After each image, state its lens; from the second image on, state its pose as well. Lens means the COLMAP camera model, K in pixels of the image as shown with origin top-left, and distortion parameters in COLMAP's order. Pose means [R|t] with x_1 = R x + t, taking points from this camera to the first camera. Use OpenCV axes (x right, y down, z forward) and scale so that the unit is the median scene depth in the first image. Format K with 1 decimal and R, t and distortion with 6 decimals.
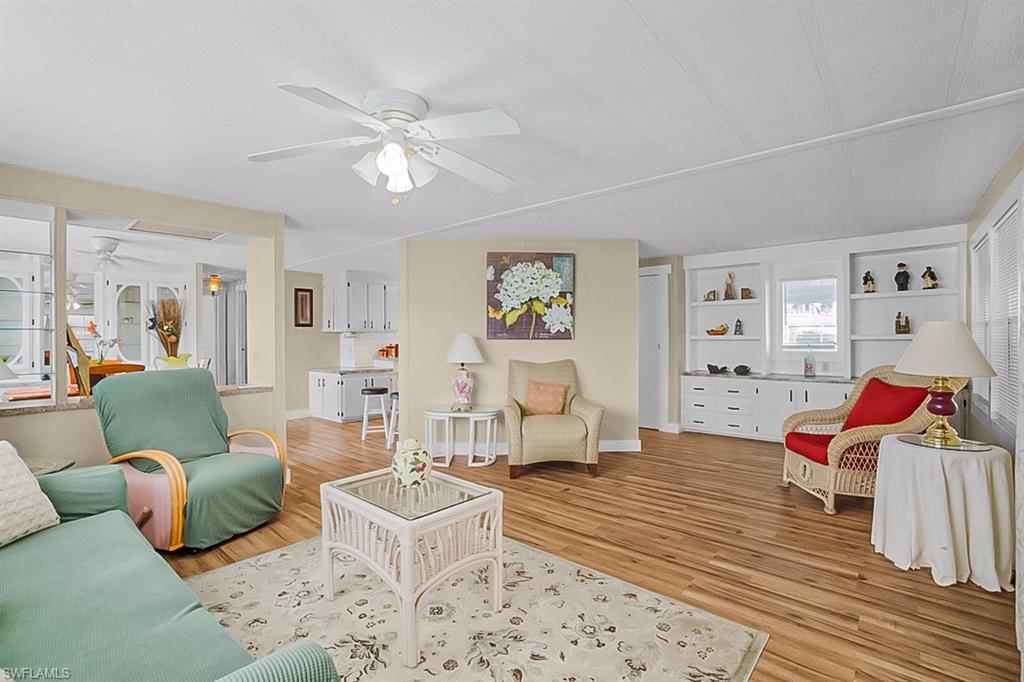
lens RADIAL K [[465.1, 0, 508.6], [0, 465.1, 337.3], [0, 0, 1]] dist [-0.050748, 0.020184]
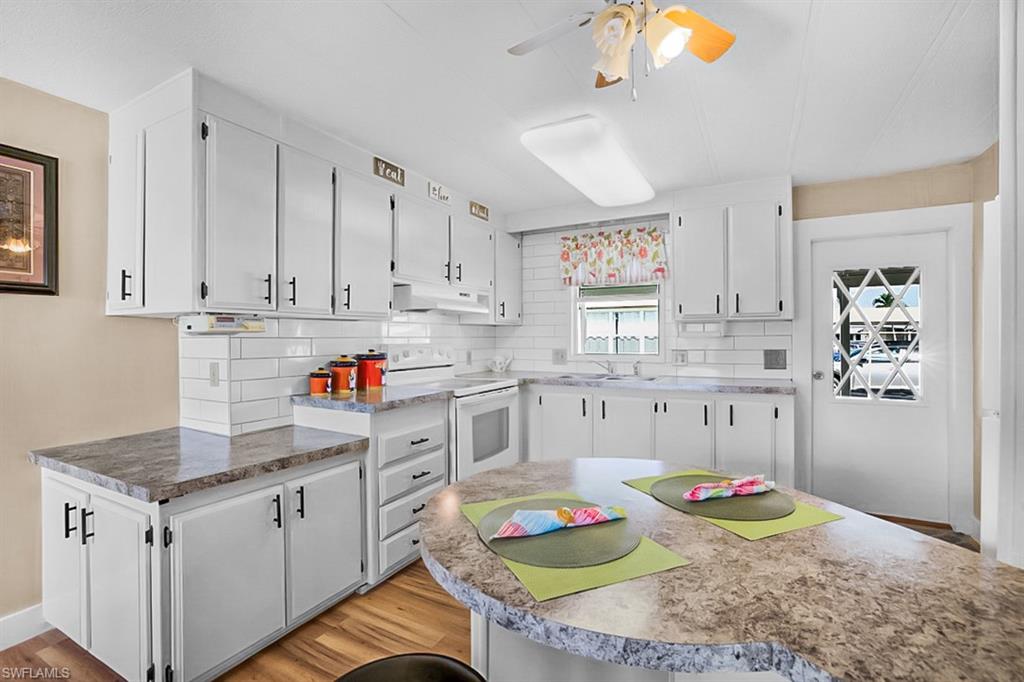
lens RADIAL K [[465.1, 0, 508.6], [0, 465.1, 337.3], [0, 0, 1]] dist [-0.050748, 0.020184]
pose [[0.973971, 0.003470, 0.226645, -0.248355], [-0.005075, 0.999966, 0.006497, -0.001048], [-0.226615, -0.007478, 0.973956, 0.747034]]
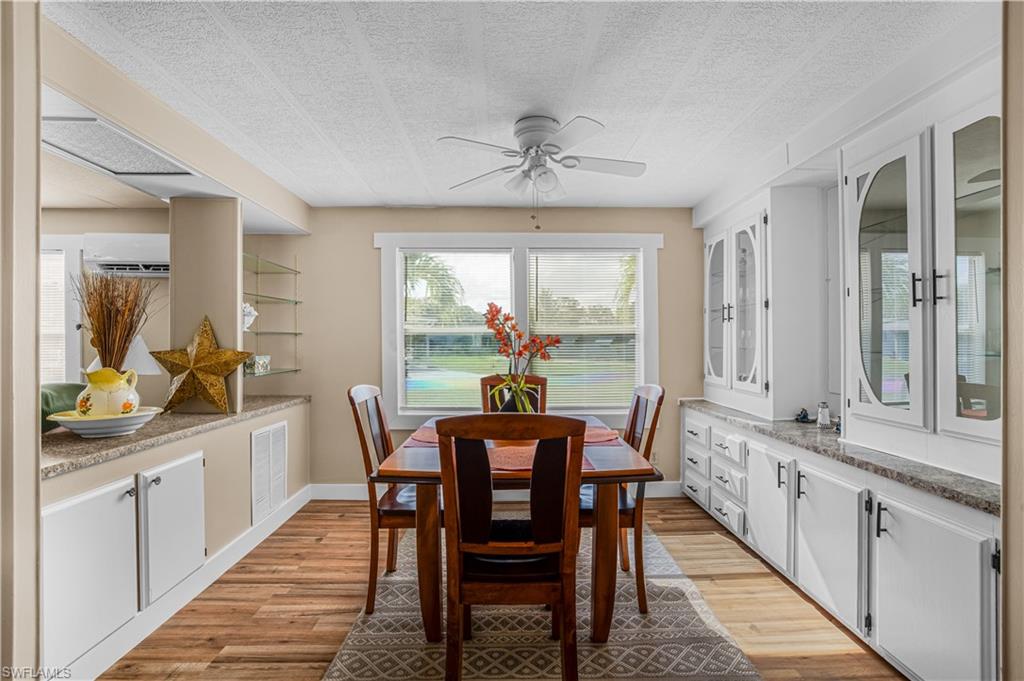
lens RADIAL K [[465.1, 0, 508.6], [0, 465.1, 336.8], [0, 0, 1]] dist [-0.050748, 0.020184]
pose [[-0.731614, 0.000902, -0.681719, -0.389246], [0.007006, 0.999956, -0.006195, 0.000697], [0.681683, -0.009309, -0.731588, 0.943312]]
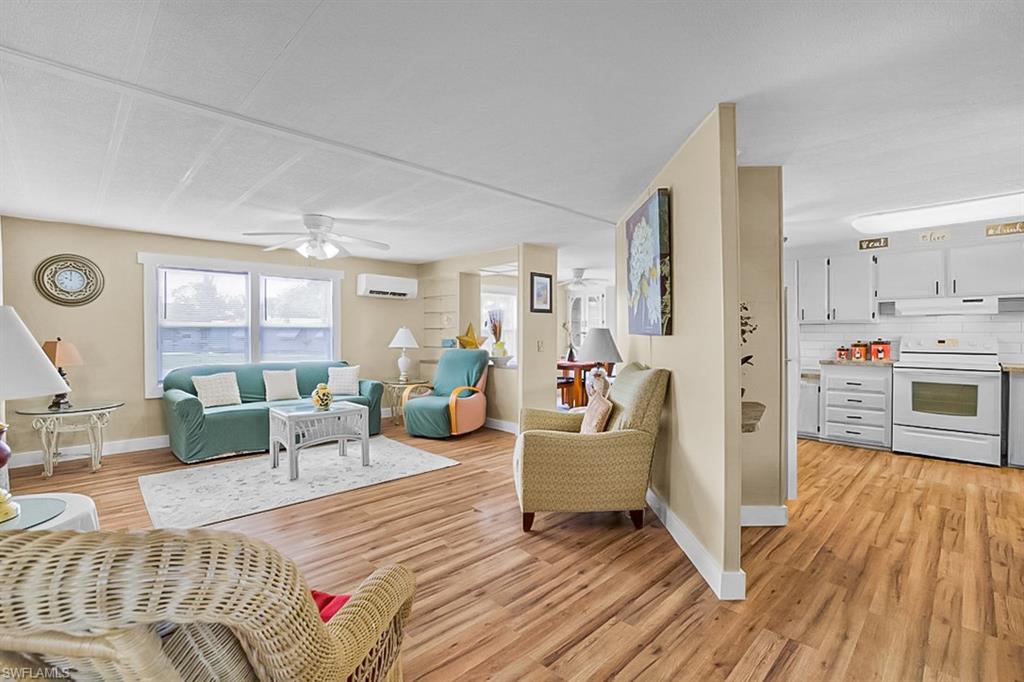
lens RADIAL K [[460.7, 0, 501.0], [0, 460.7, 339.4], [0, 0, 1]] dist [-0.053968, 0.017389]
pose [[-0.092575, 0.013543, -0.995614, 0.530372], [0.001719, 0.999908, 0.013442, 0.003029], [0.995704, -0.000467, -0.092590, 0.625652]]
